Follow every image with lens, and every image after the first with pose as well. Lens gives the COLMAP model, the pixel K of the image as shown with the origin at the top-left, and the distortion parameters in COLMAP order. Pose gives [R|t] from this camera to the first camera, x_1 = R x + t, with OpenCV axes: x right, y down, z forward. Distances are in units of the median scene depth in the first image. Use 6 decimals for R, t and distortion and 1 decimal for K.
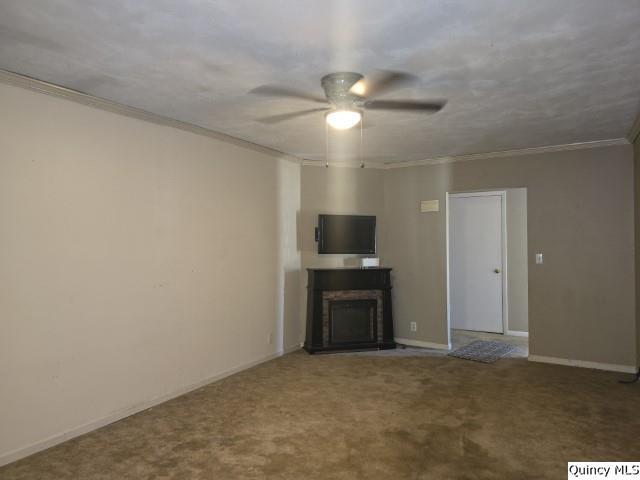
lens RADIAL K [[438.8, 0, 320.0], [0, 438.8, 240.0], [0, 0, 1]] dist [0.072936, -0.029771]
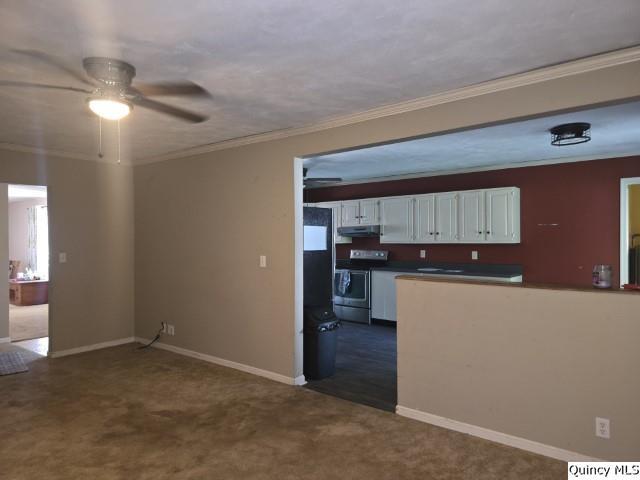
lens RADIAL K [[438.8, 0, 320.0], [0, 438.8, 240.0], [0, 0, 1]] dist [0.072936, -0.029771]
pose [[0.159864, -0.001237, 0.987138, -0.729369], [-0.002530, 0.999995, 0.001663, -0.006290], [-0.987136, -0.002763, 0.159860, 0.372562]]
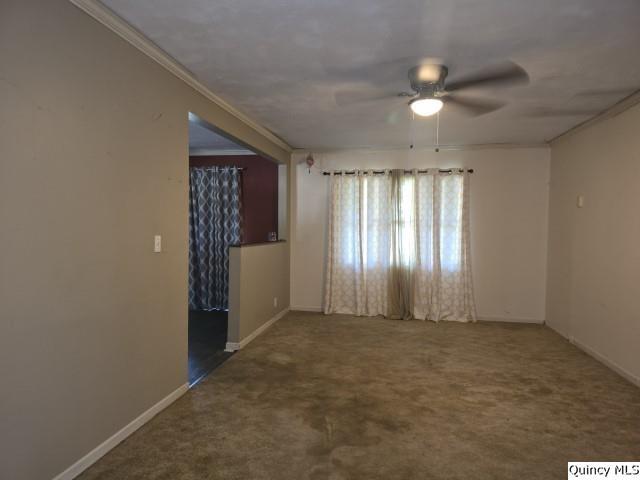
lens RADIAL K [[438.8, 0, 320.0], [0, 438.8, 240.0], [0, 0, 1]] dist [0.072936, -0.029771]
pose [[-0.938976, 0.000866, -0.343981, 0.625361], [-0.007381, 0.999716, 0.022667, 0.035994], [0.343903, 0.023823, -0.938703, 1.777300]]
